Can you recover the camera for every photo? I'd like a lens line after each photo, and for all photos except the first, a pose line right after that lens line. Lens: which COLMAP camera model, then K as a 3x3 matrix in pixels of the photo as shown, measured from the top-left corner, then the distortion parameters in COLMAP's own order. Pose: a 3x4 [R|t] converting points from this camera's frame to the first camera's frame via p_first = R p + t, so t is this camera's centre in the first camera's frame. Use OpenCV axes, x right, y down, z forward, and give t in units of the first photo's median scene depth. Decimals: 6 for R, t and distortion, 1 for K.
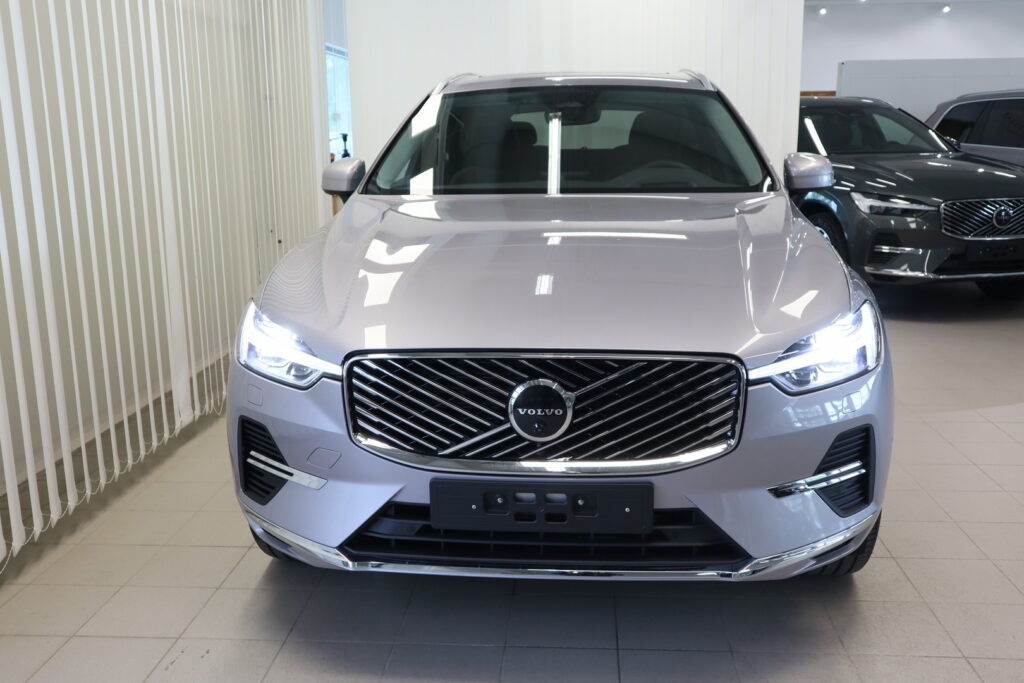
lens RADIAL K [[978.4, 0, 512.0], [0, 978.4, 341.5], [0, 0, 1]] dist [-0.003875, -0.000738]
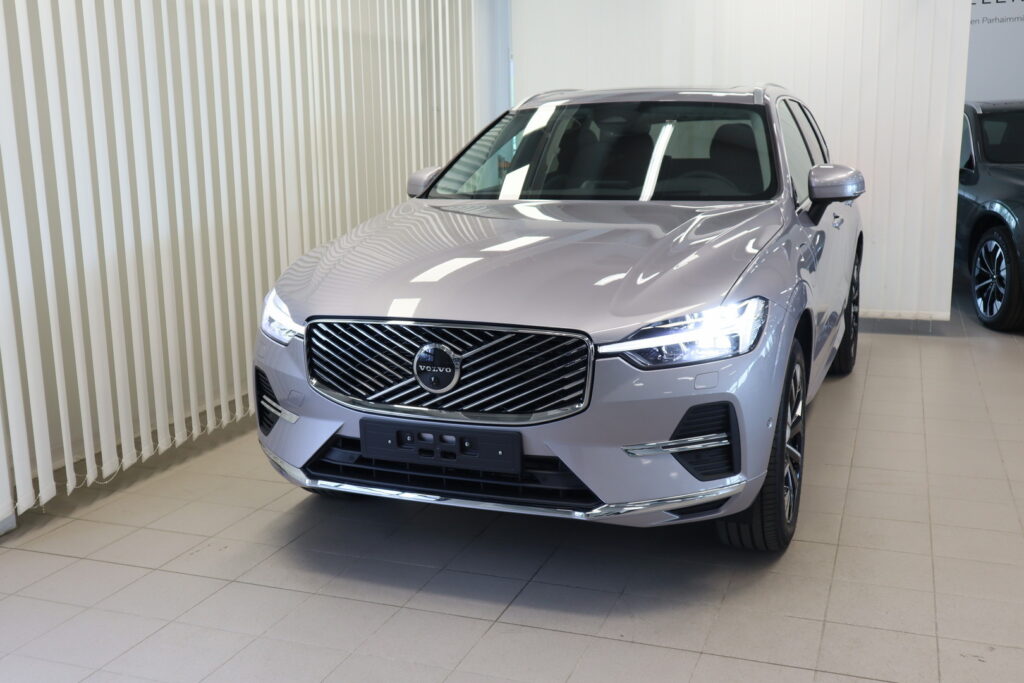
lens RADIAL K [[1057.0, 0, 512.0], [0, 1057.0, 341.5], [0, 0, 1]] dist [0.003600, -0.002923]
pose [[0.959057, 0.051259, -0.278534, 0.491509], [-0.056009, 0.998389, -0.009115, 0.041754], [0.277618, 0.024342, 0.960383, -0.284871]]
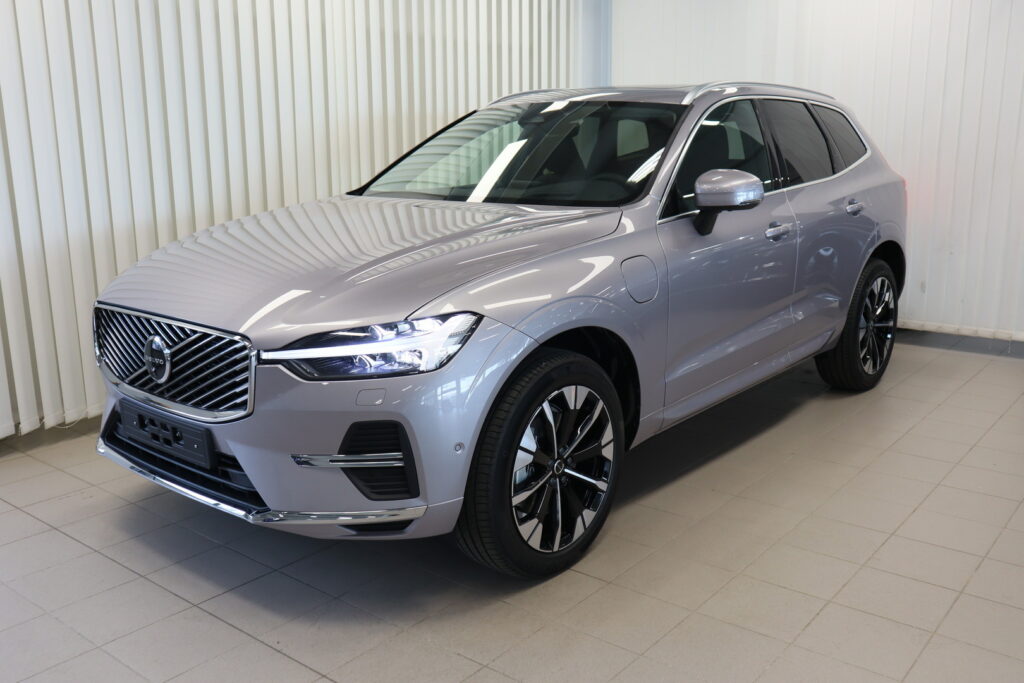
lens RADIAL K [[919.7, 0, 512.0], [0, 919.7, 341.5], [0, 0, 1]] dist [-0.067607, -0.000469]
pose [[0.819646, 0.132475, -0.557343, 1.084999], [-0.124862, 0.990817, 0.051881, -0.076182], [0.559098, 0.027067, 0.828660, 0.235670]]
